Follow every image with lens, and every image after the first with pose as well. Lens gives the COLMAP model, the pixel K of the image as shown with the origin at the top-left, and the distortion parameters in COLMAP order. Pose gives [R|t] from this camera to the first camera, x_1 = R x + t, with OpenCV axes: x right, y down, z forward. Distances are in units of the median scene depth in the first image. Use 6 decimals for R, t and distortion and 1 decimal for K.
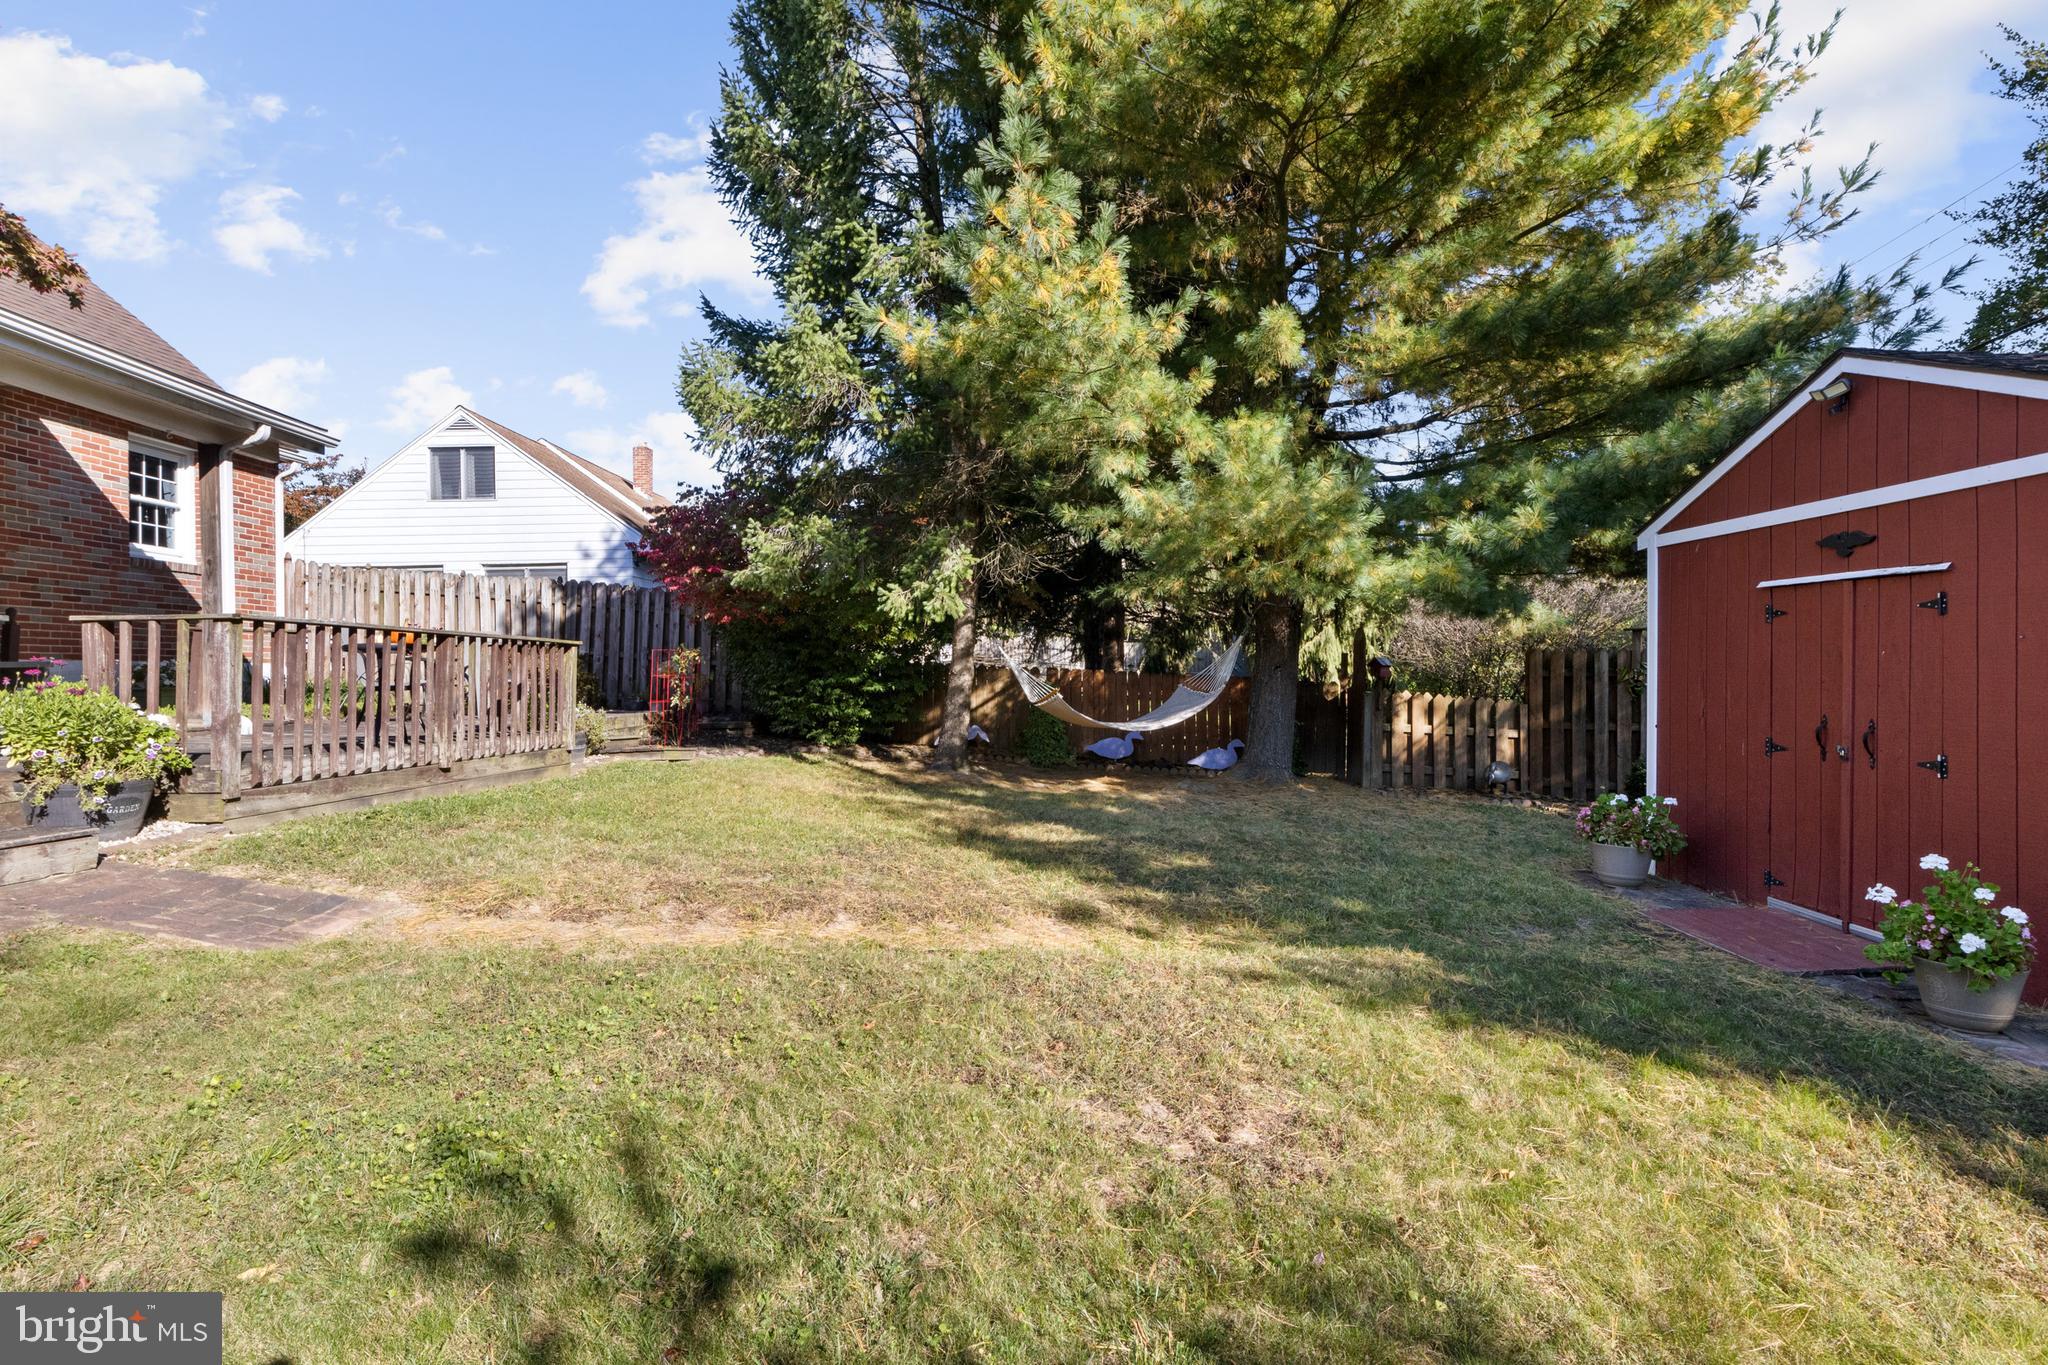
lens RADIAL K [[1035.5, 0, 1009.7], [0, 1035.5, 676.4], [0, 0, 1]] dist [-0.002177, -0.000271]
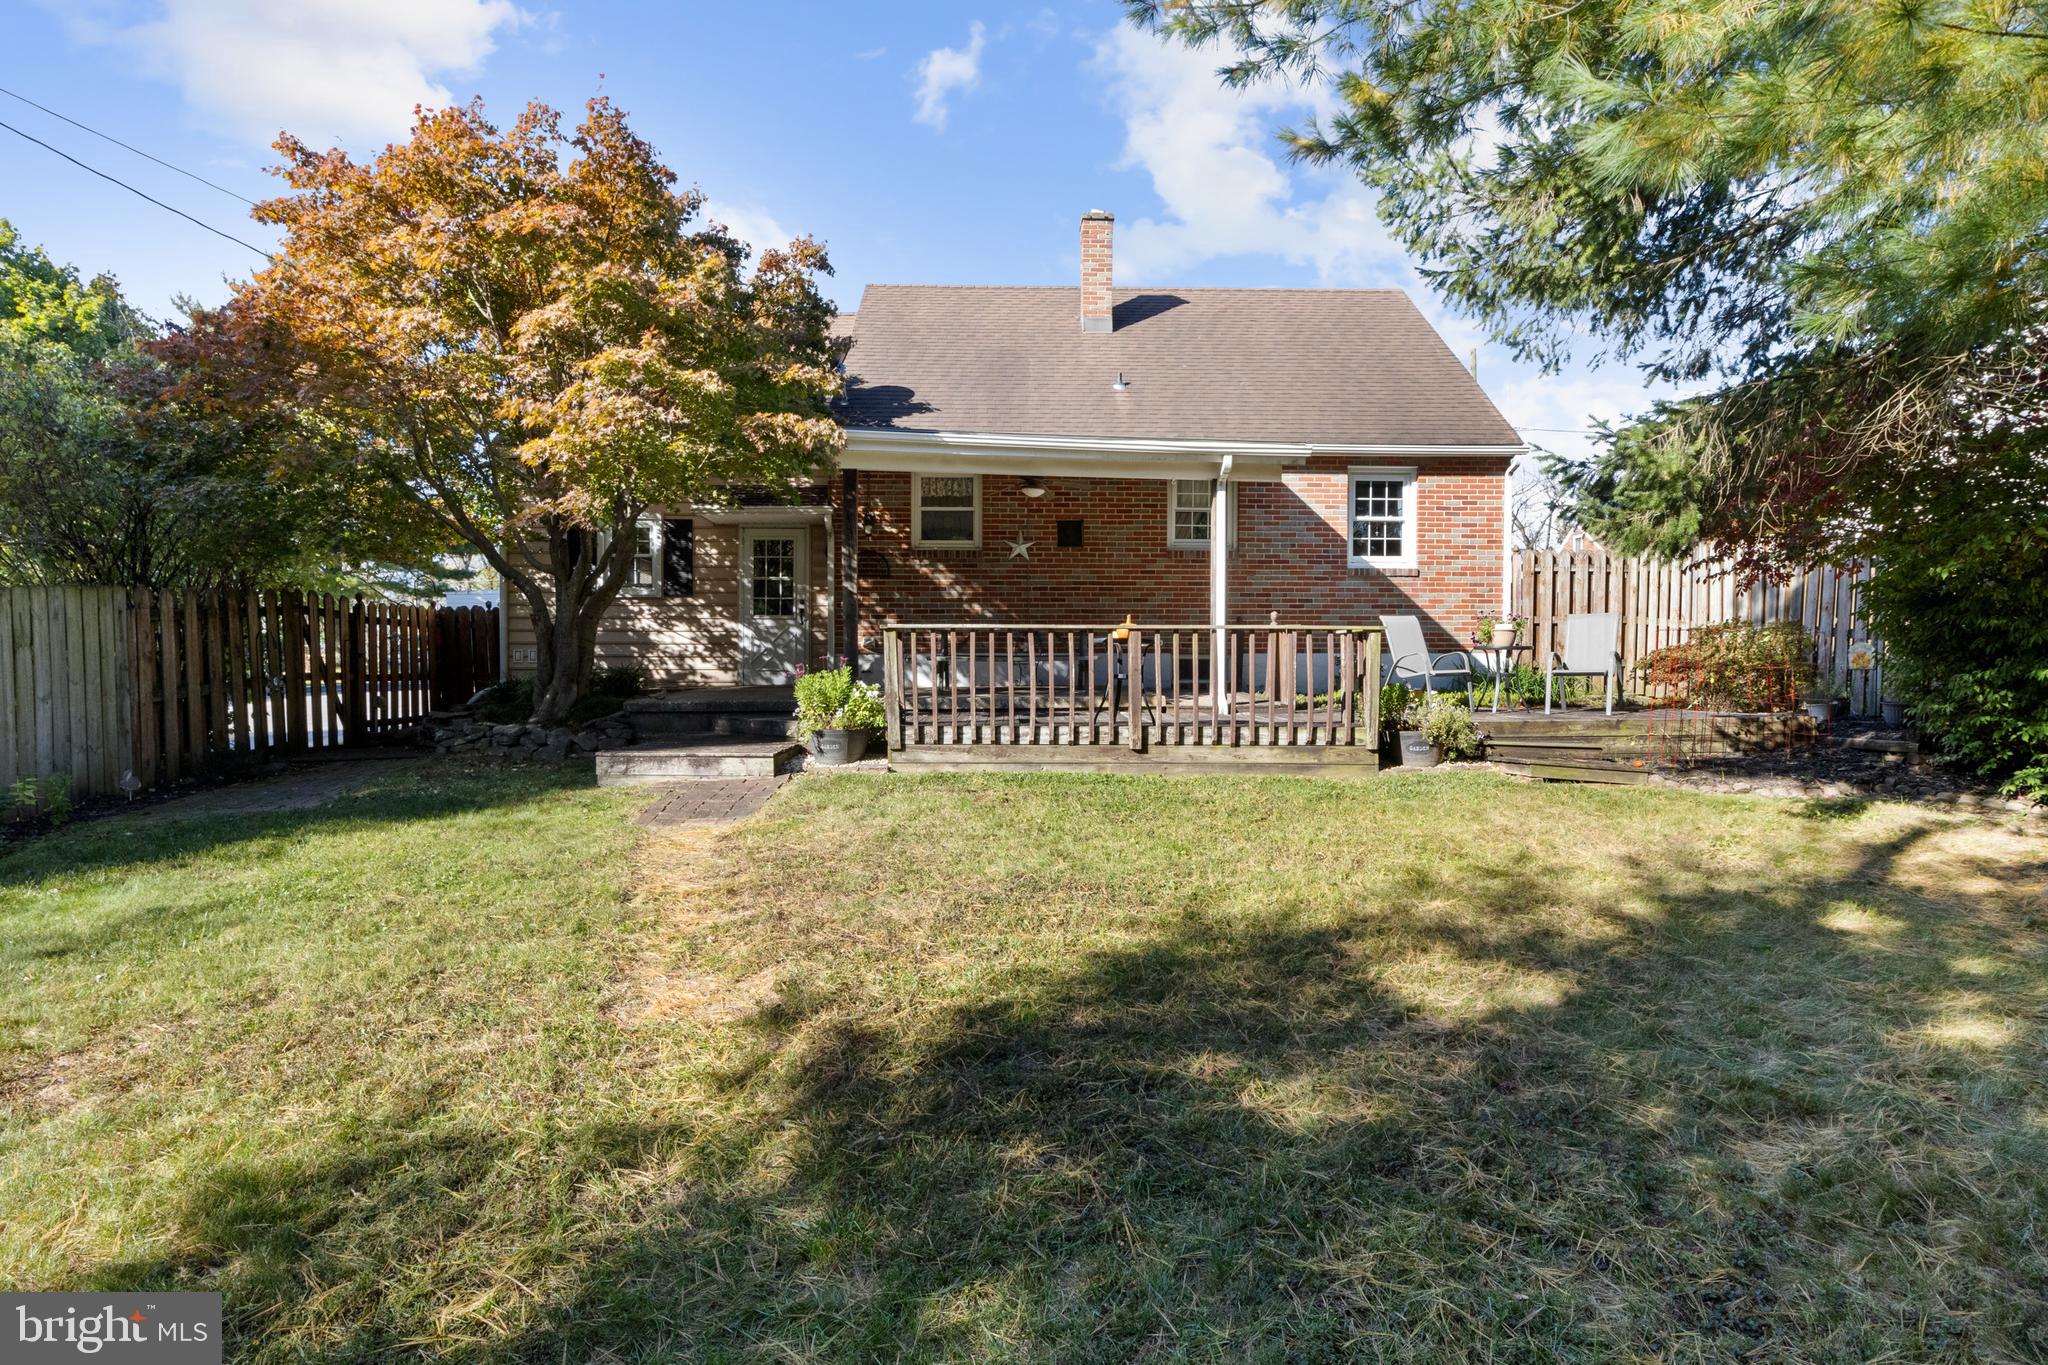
lens RADIAL K [[1045.0, 0, 1025.6], [0, 1045.0, 713.0], [0, 0, 1]] dist [-0.001611, -0.000002]
pose [[0.065514, 0.044574, -0.996856, 0.355006], [0.000893, 0.998999, 0.044729, -0.000168], [0.997851, -0.003821, 0.065409, 0.514452]]
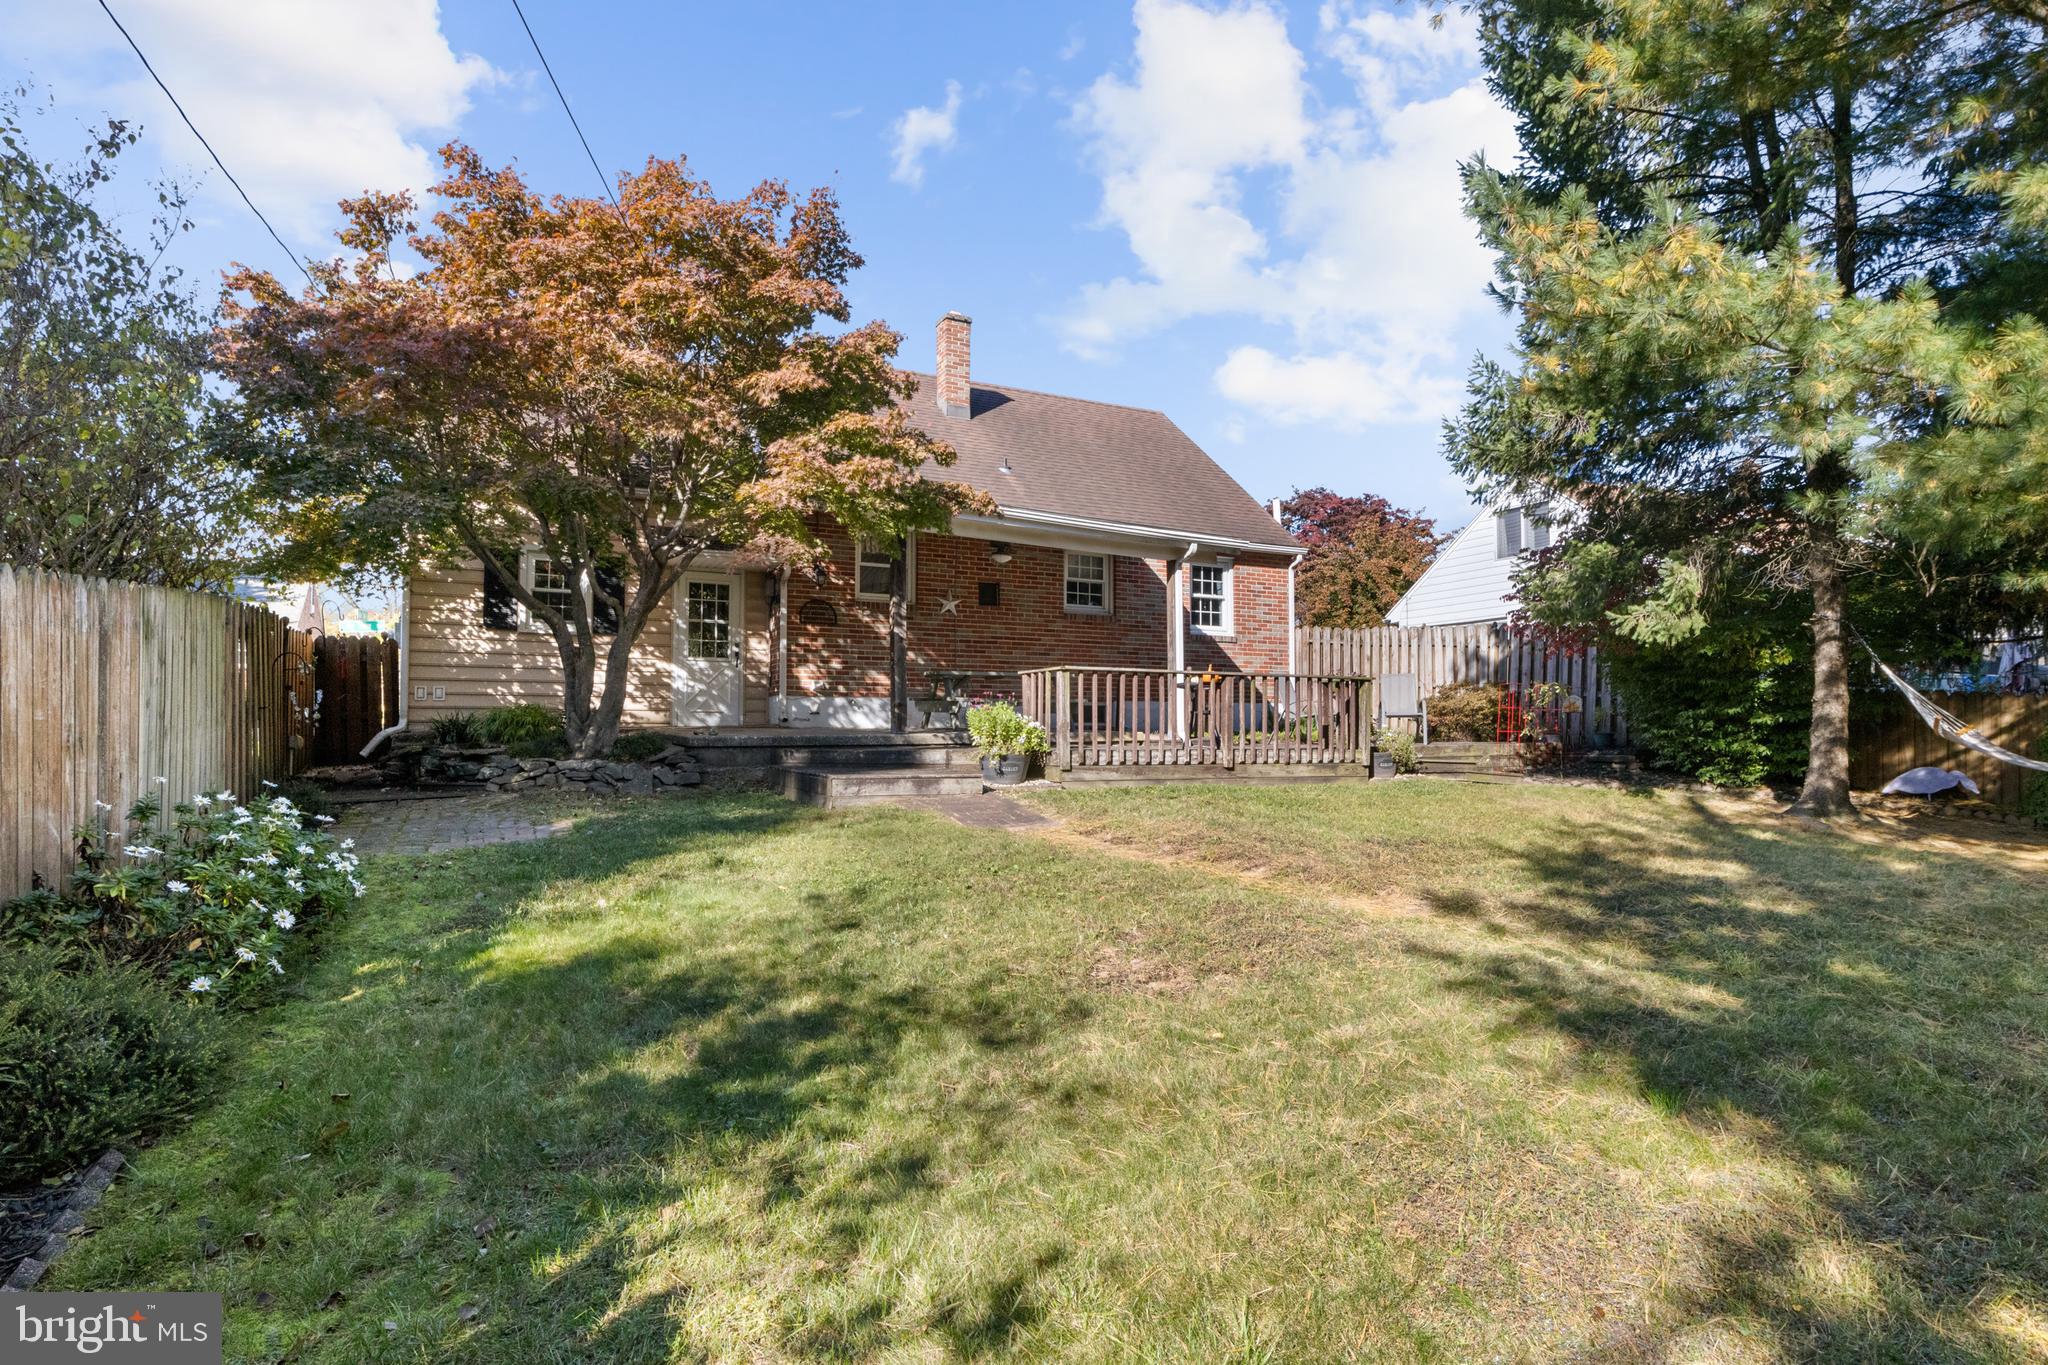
lens RADIAL K [[1045.0, 0, 1025.6], [0, 1045.0, 713.0], [0, 0, 1]] dist [-0.001611, -0.000002]
pose [[0.483860, -0.008033, -0.875108, 0.376978], [-0.003719, 0.999930, -0.011235, 0.019073], [0.875137, 0.008691, 0.483796, 0.030436]]
